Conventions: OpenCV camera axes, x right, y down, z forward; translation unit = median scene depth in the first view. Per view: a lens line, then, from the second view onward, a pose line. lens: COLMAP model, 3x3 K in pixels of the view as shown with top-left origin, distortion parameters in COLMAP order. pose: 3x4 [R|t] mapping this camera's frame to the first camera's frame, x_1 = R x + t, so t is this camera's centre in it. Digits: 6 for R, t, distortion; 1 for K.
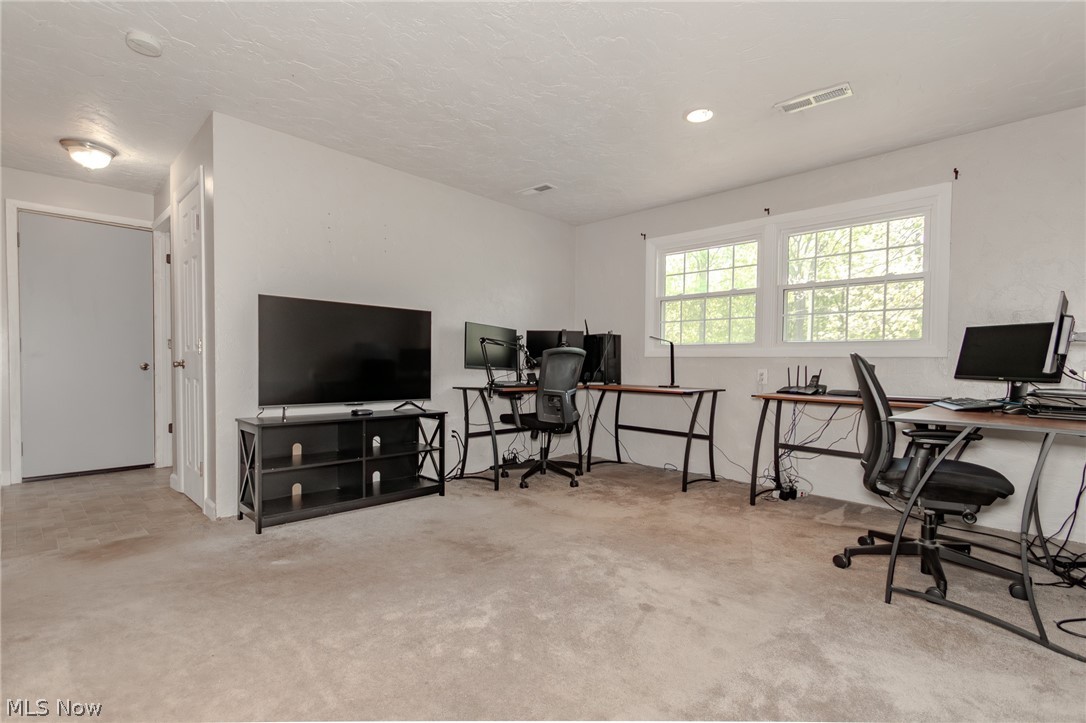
lens RADIAL K [[508.7, 0, 541.0], [0, 508.7, 369.9], [0, 0, 1]] dist [0.000828, 0.000447]
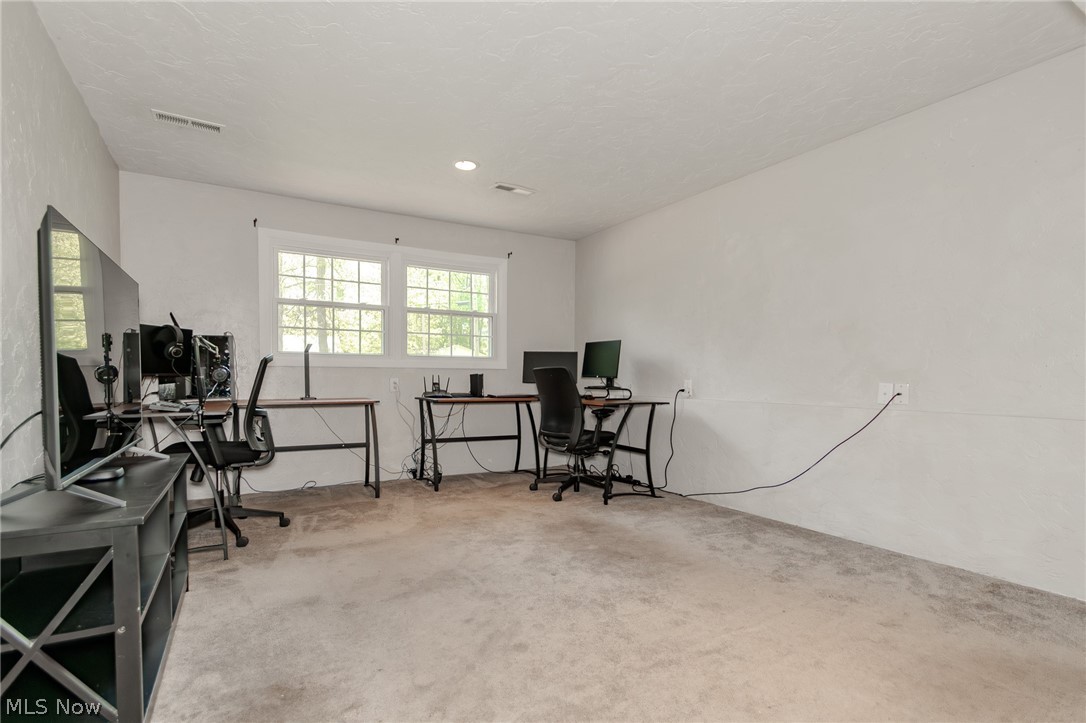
lens RADIAL K [[531.0, 0, 541.1], [0, 531.0, 384.9], [0, 0, 1]] dist [0.000217, 0.000120]
pose [[0.266286, -0.028875, 0.963461, -0.659355], [0.011492, 0.999575, 0.026781, -0.015112], [-0.963826, 0.003940, 0.266505, 0.387708]]
